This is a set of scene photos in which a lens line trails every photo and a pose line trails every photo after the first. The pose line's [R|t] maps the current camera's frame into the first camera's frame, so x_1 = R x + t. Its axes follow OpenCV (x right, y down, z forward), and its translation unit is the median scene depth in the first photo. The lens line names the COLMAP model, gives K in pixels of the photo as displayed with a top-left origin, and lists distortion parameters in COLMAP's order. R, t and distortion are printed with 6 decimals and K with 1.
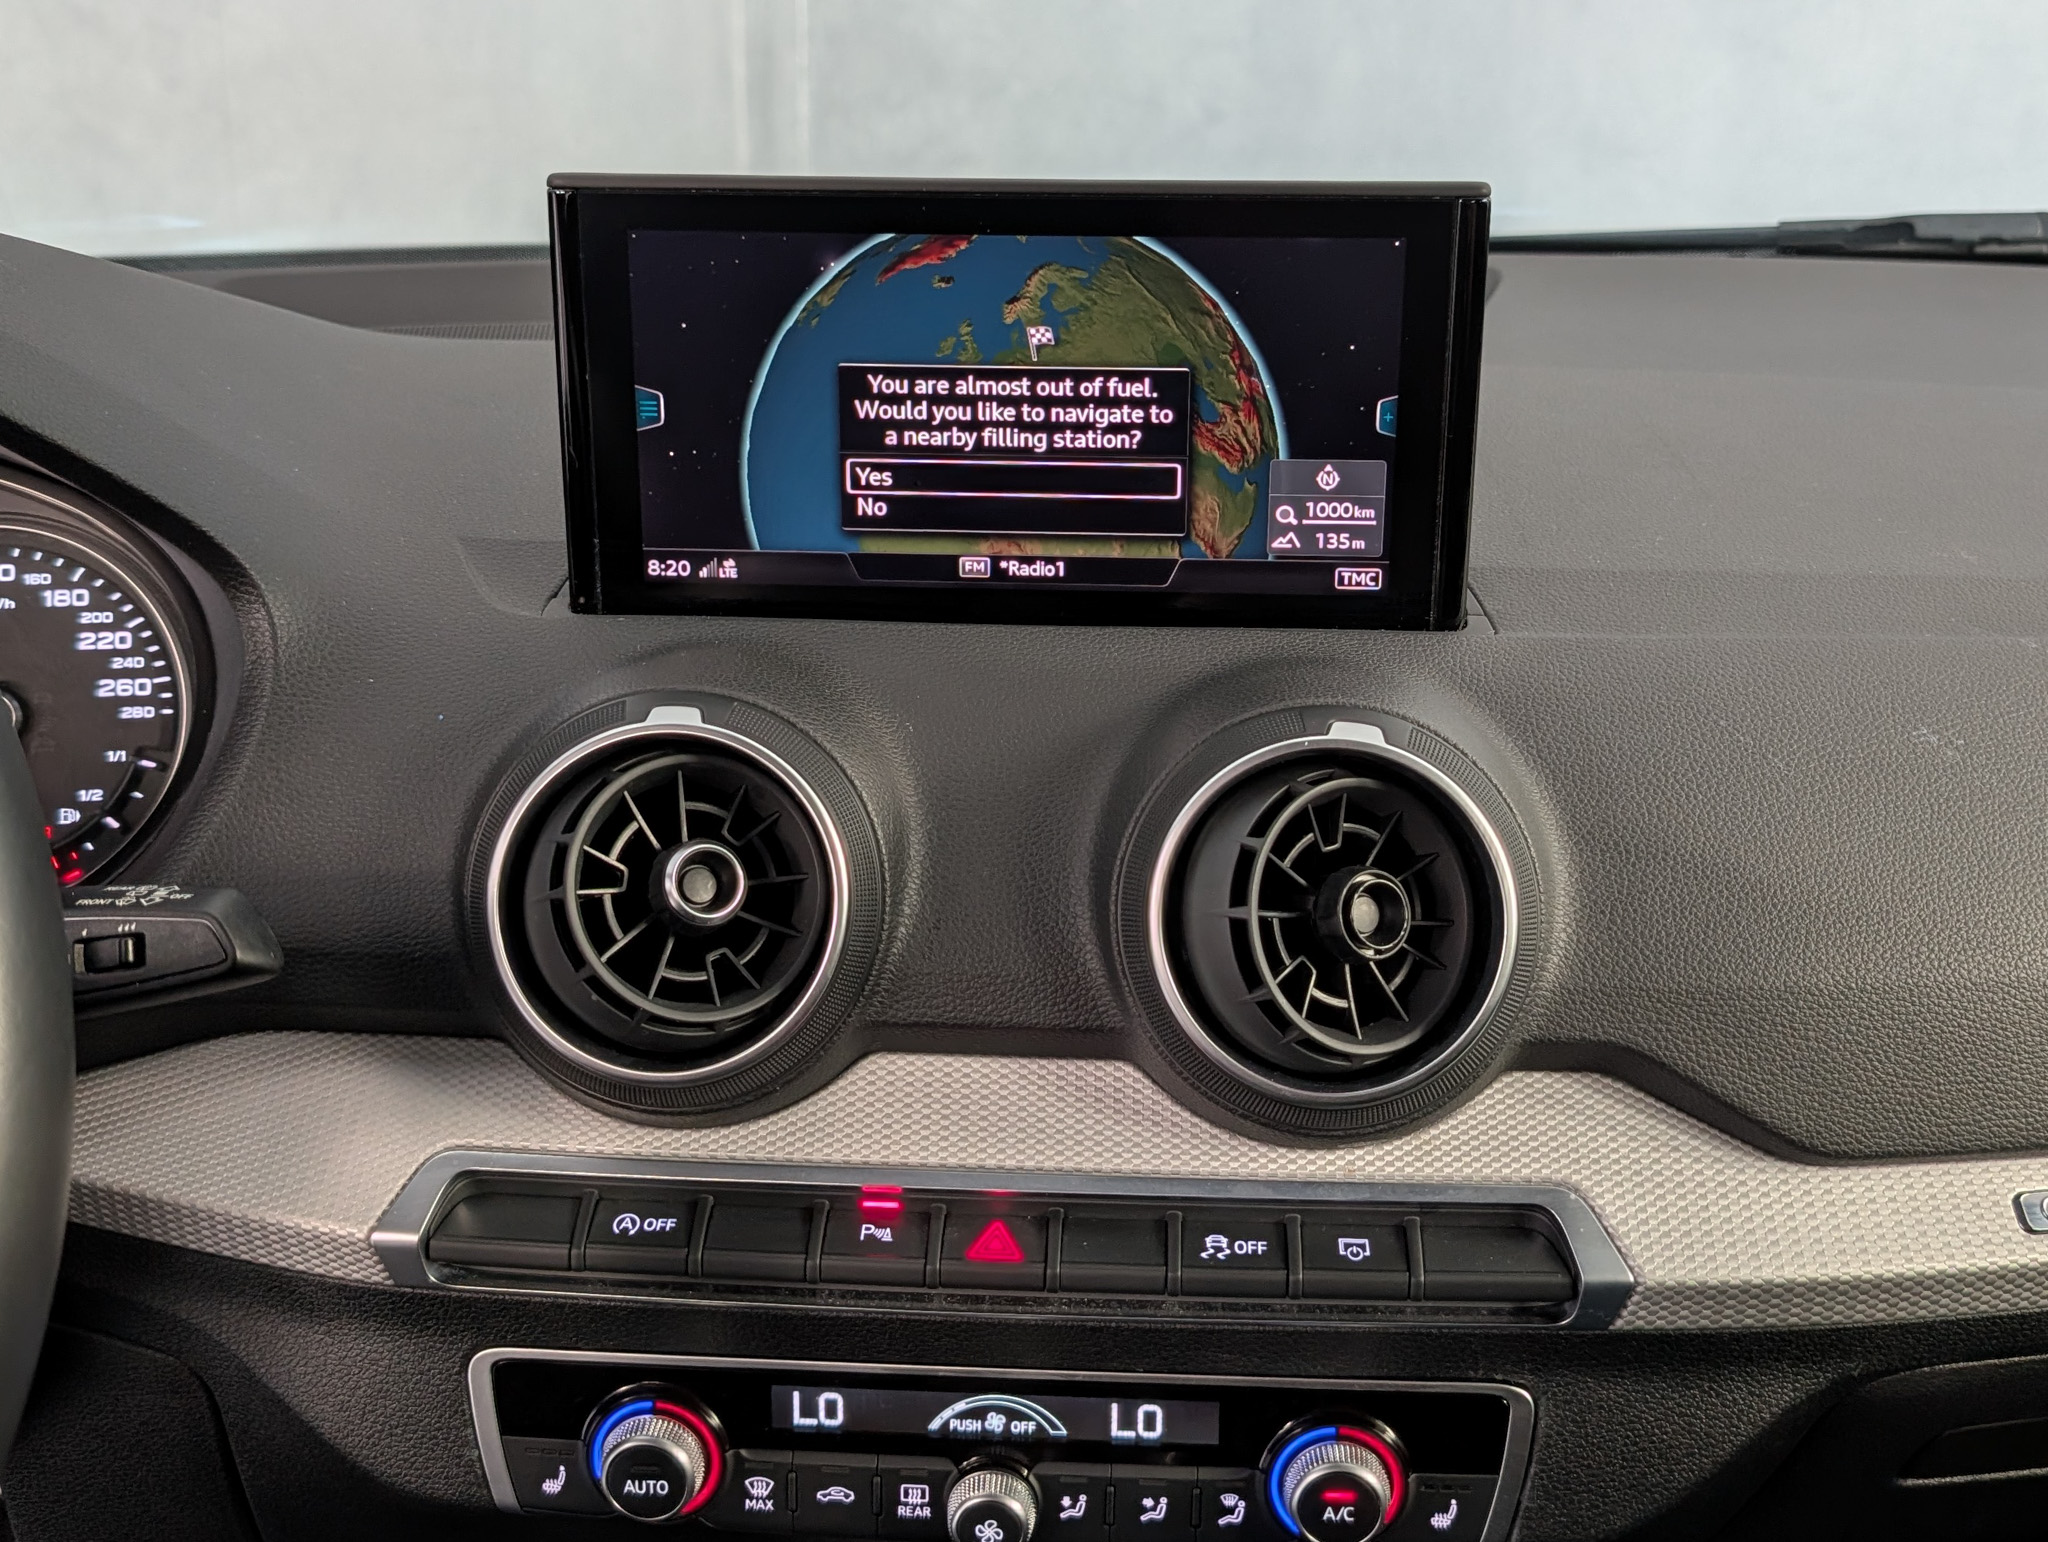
lens RADIAL K [[2271.2, 0, 1027.9], [0, 2271.2, 651.1], [0, 0, 1]] dist [0.025130, -0.019237]
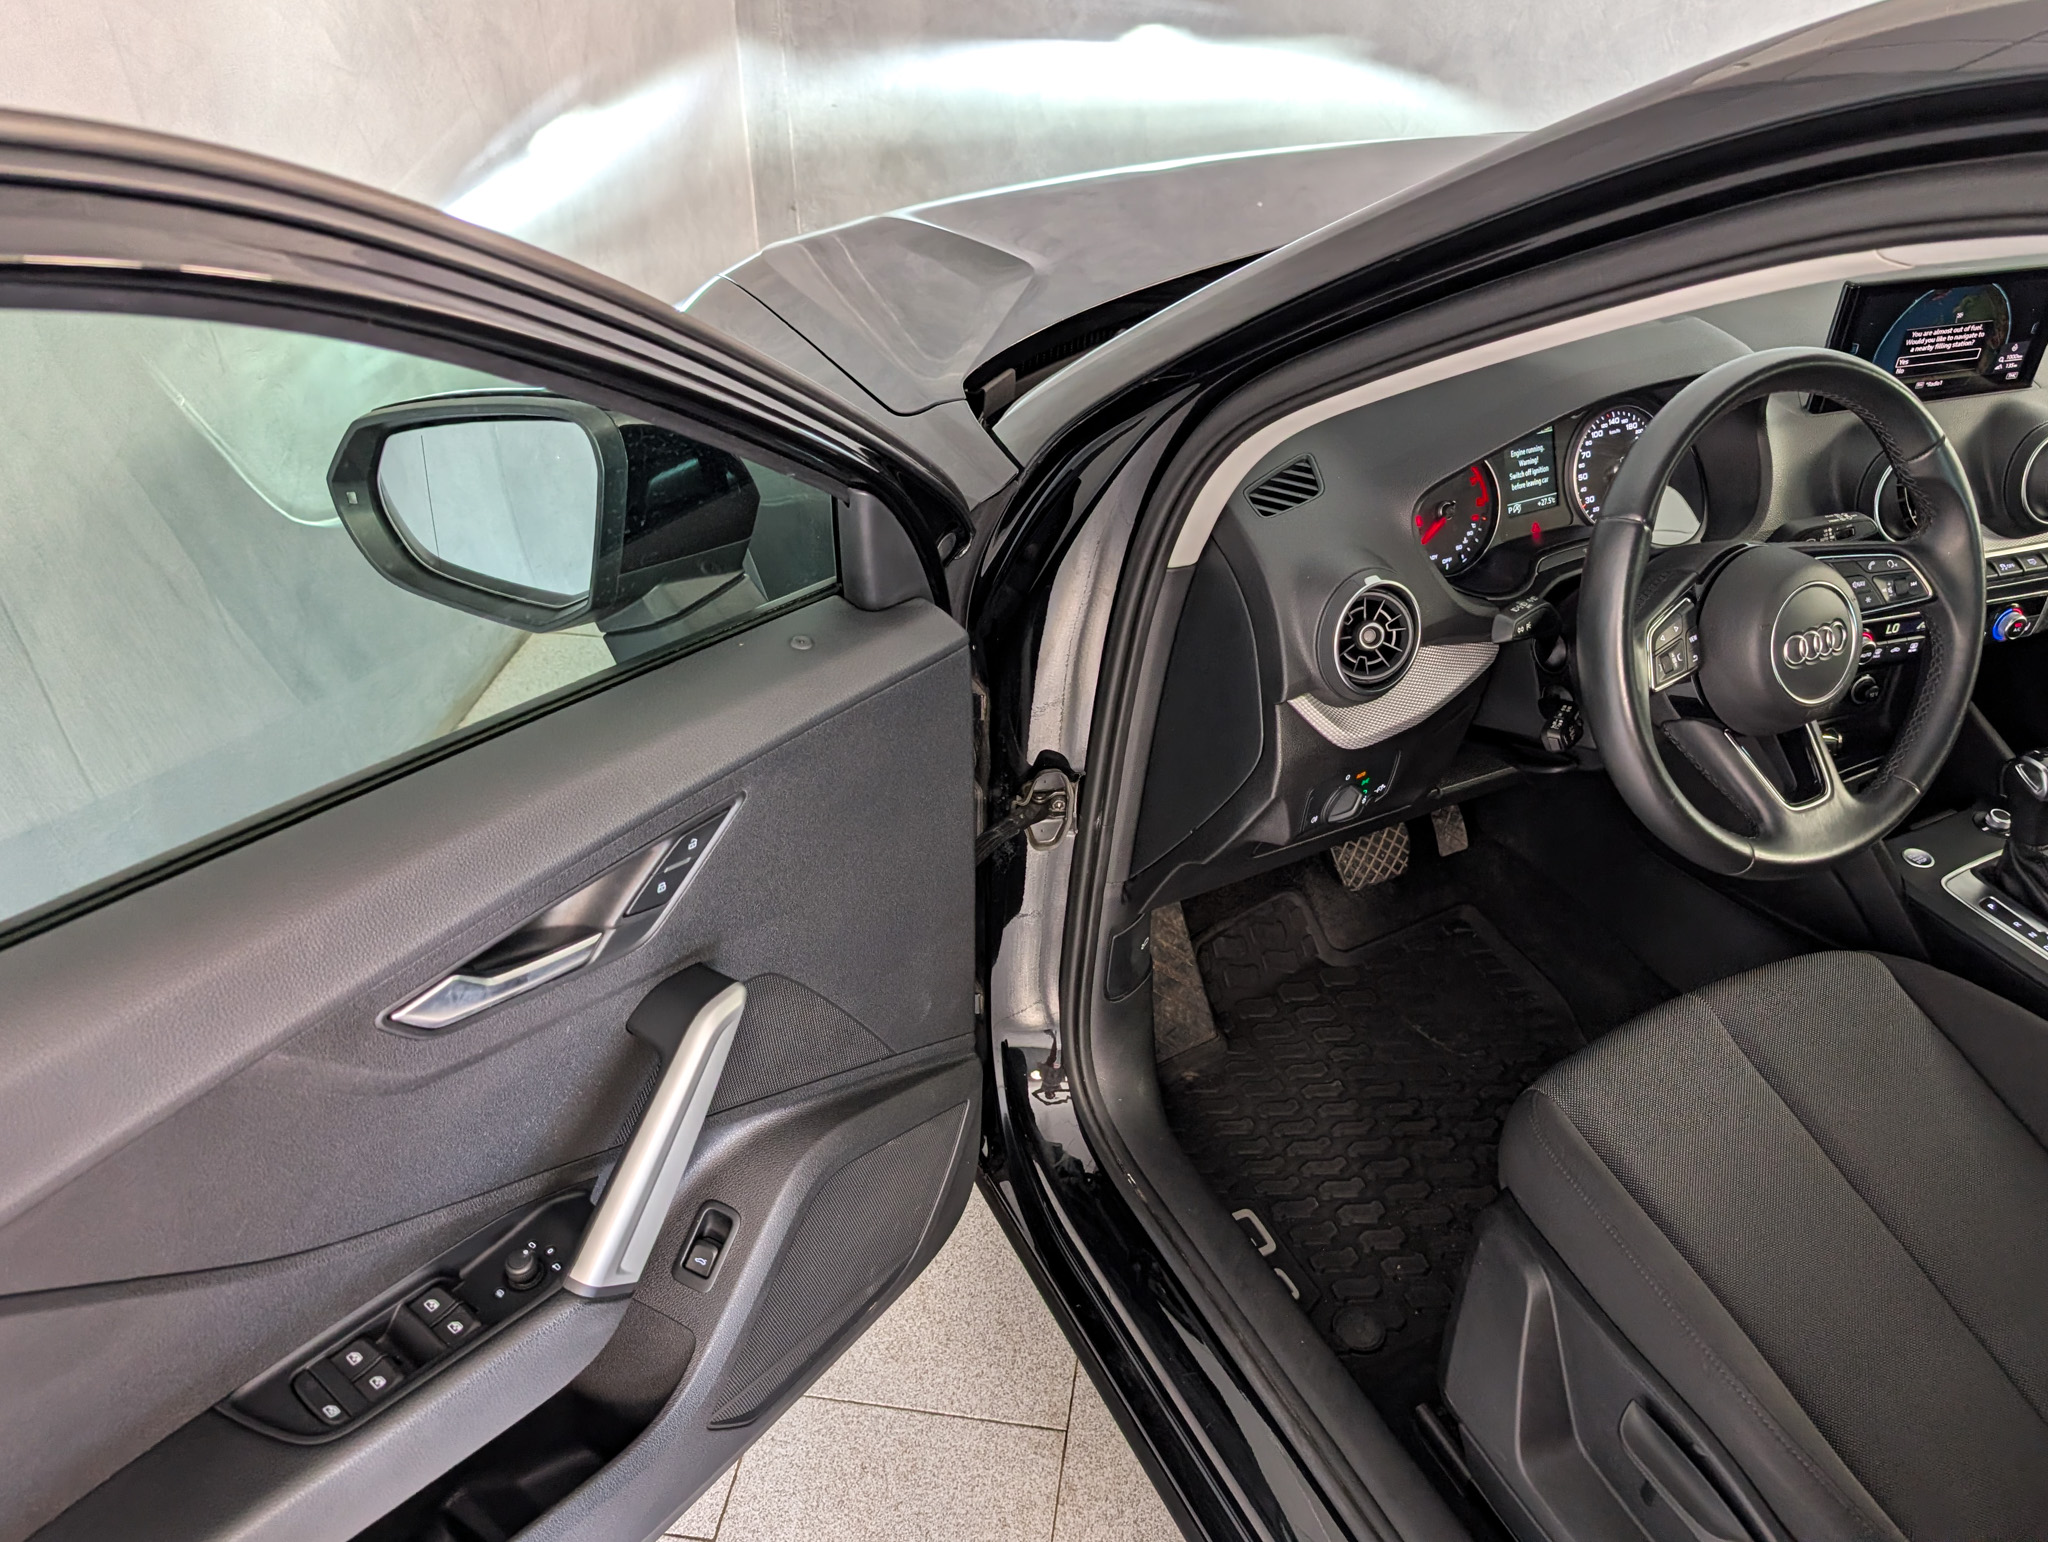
lens RADIAL K [[1540.8, 0, 1036.8], [0, 1540.8, 781.5], [0, 0, 1]] dist [0.002972, 0.000762]
pose [[0.939398, -0.197134, 0.280481, -2.162999], [0.087802, 0.929196, 0.359007, -0.459616], [-0.331394, -0.312623, 0.890194, -0.842958]]
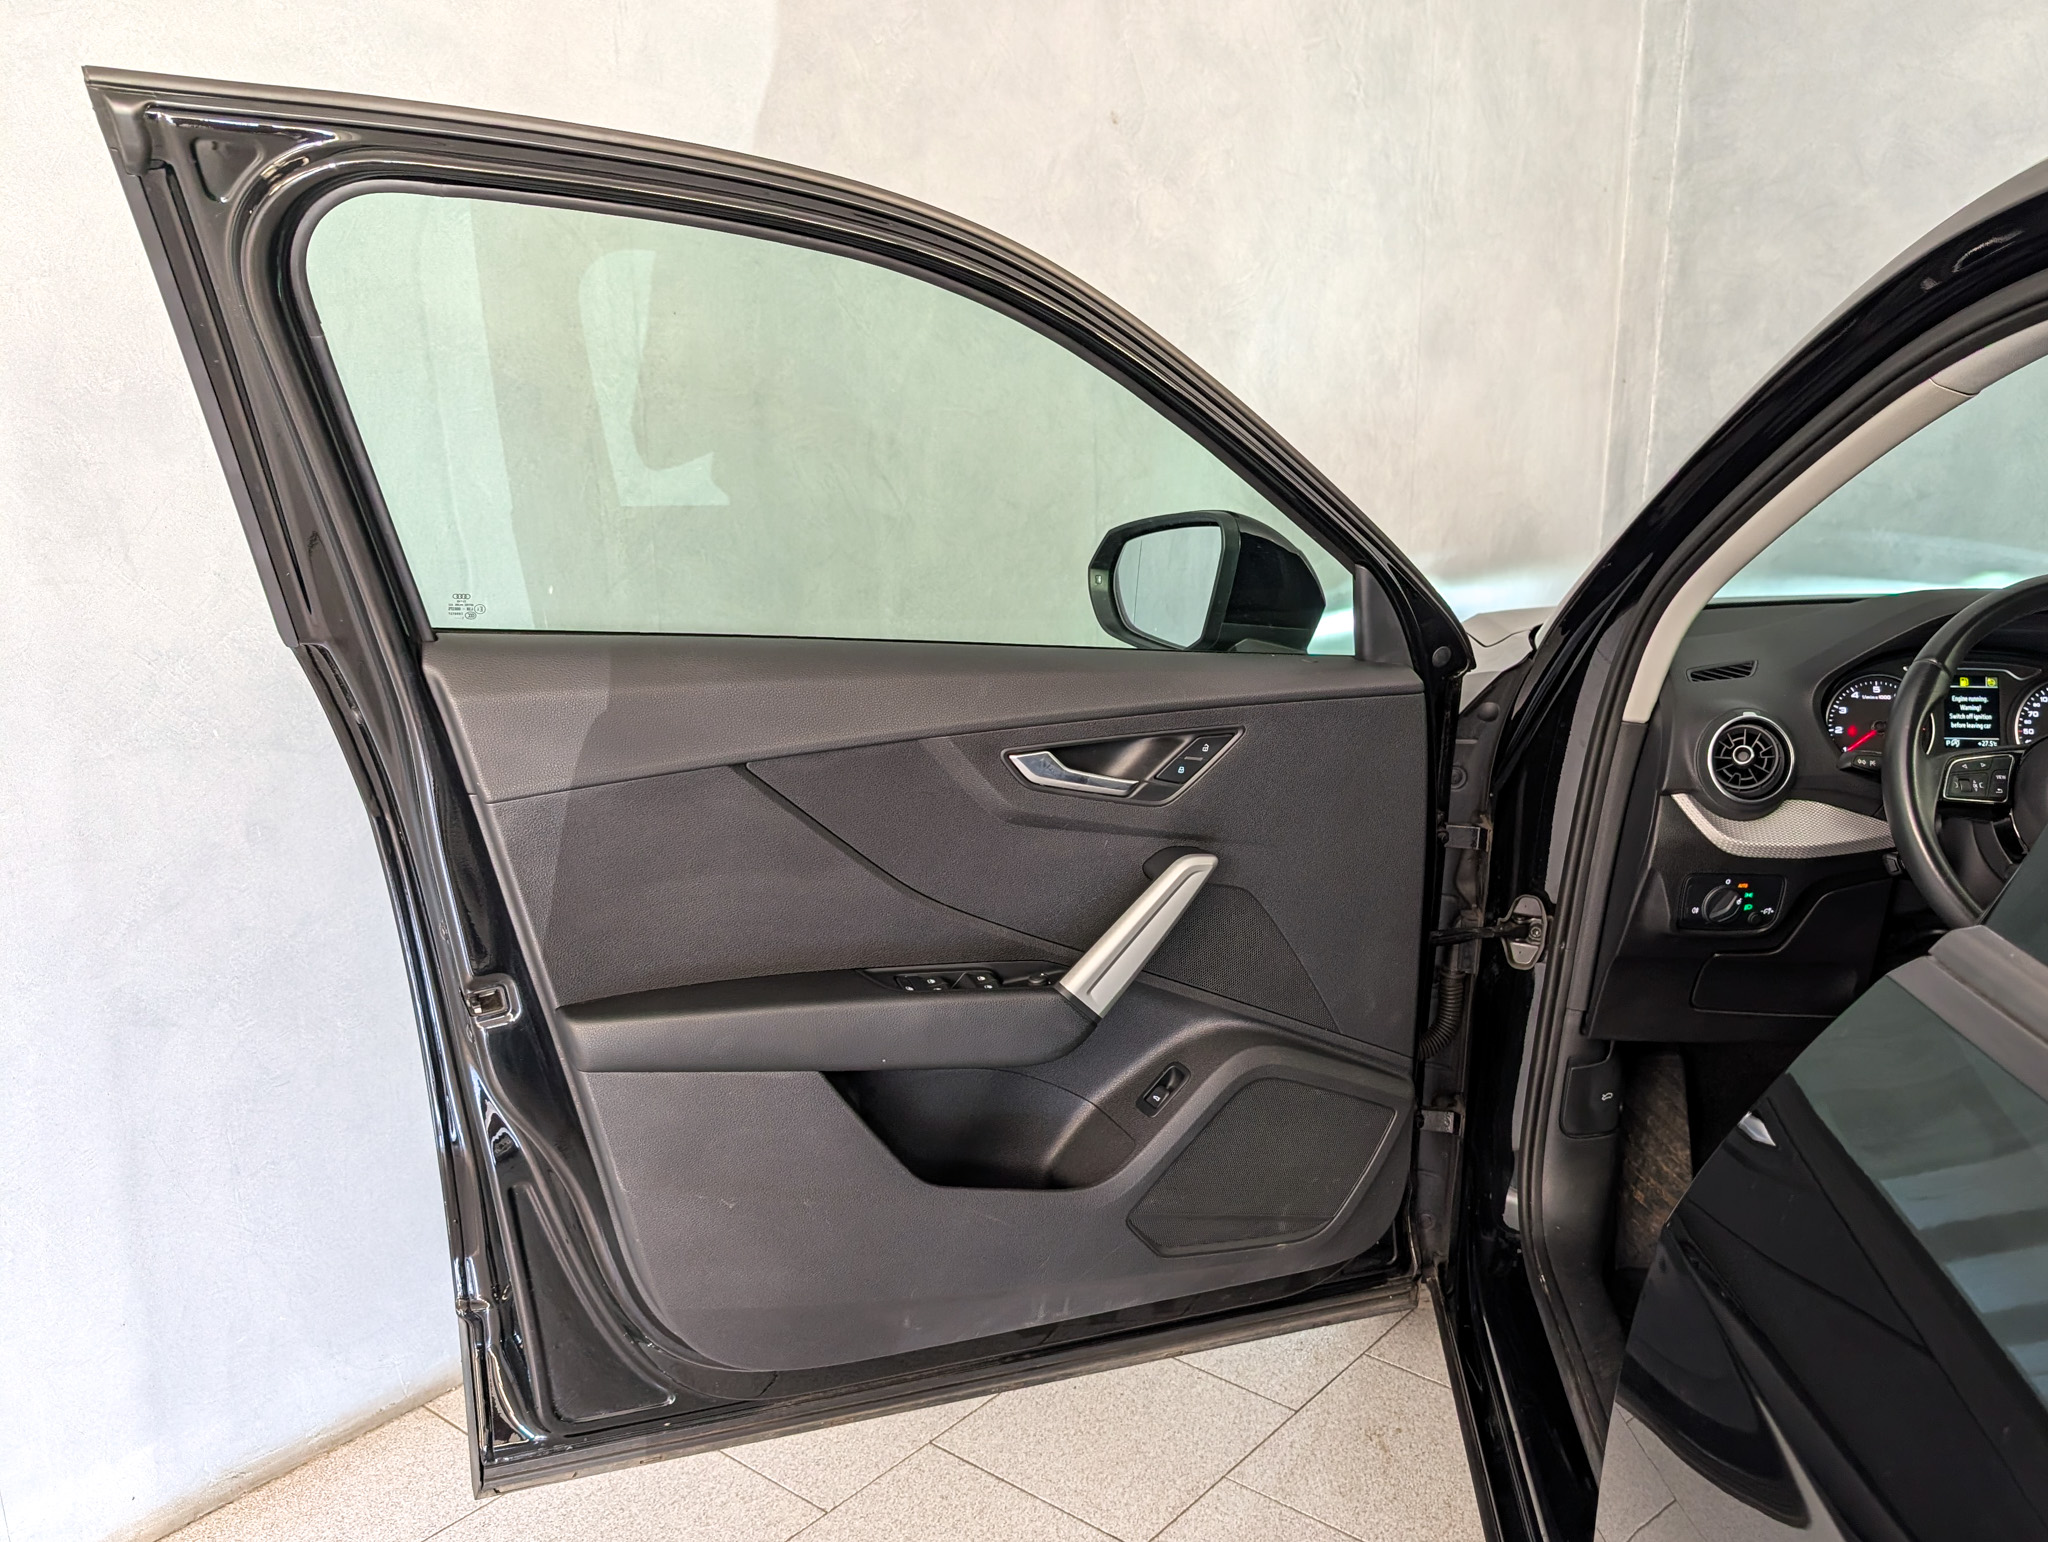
lens RADIAL K [[1800.5, 0, 1161.9], [0, 1800.5, 837.5], [0, 0, 1]] dist [0.009403, 0.016151]
pose [[0.991350, 0.046102, -0.122880, -1.756777], [-0.046984, 0.998886, -0.004294, 0.318105], [0.122545, 0.010030, 0.992412, -2.313171]]
